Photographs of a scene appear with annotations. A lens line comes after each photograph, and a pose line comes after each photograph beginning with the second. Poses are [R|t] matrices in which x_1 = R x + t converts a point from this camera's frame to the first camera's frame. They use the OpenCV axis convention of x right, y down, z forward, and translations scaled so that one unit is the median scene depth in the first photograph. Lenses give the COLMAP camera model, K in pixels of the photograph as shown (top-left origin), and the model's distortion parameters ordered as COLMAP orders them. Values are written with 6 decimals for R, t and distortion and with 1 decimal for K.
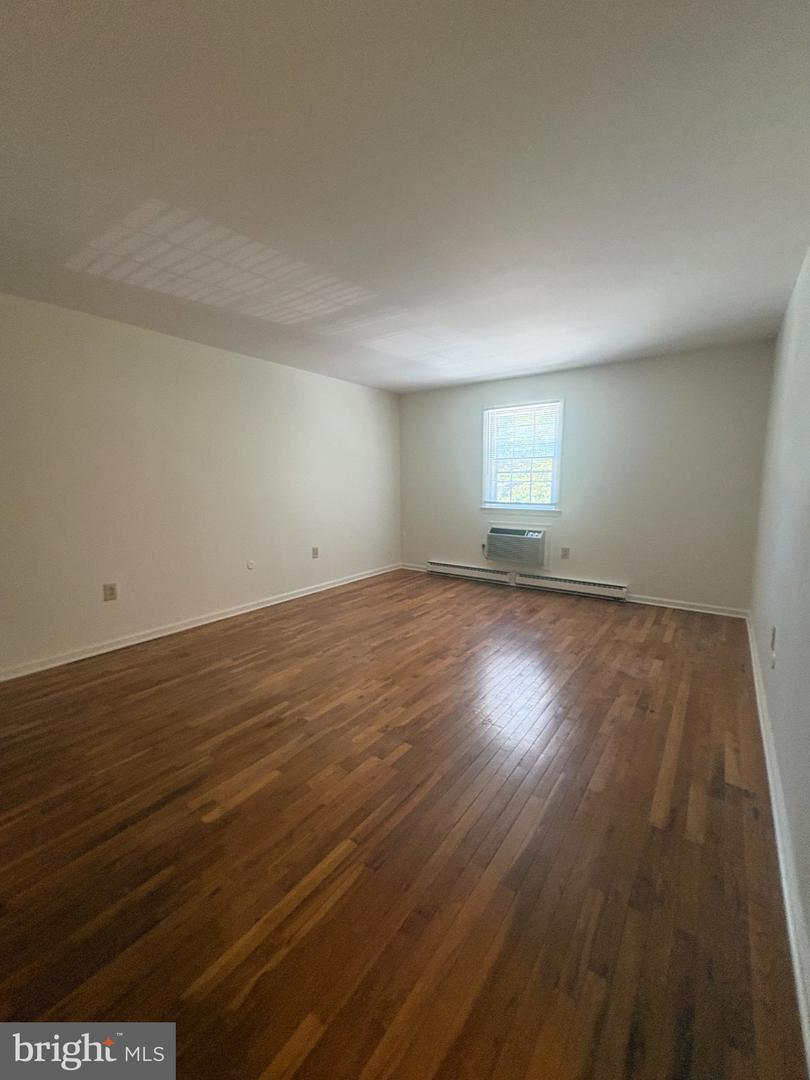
lens RADIAL K [[429.9, 0, 405.0], [0, 429.9, 540.0], [0, 0, 1]] dist [-0.000483, 0.000260]
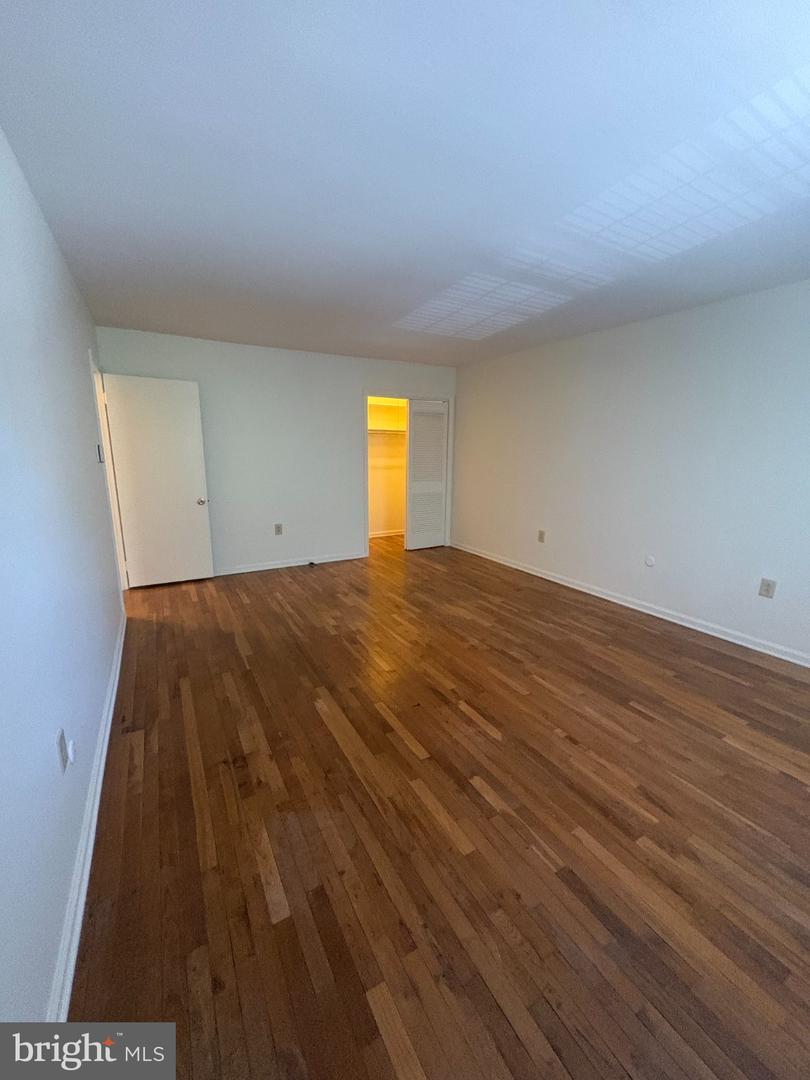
lens RADIAL K [[429.9, 0, 405.0], [0, 429.9, 540.0], [0, 0, 1]] dist [-0.000483, 0.000260]
pose [[-0.403575, 0.197382, -0.893402, 0.759331], [-0.134411, 0.953069, 0.271282, -0.189154], [0.905020, 0.229566, -0.358105, 1.053333]]
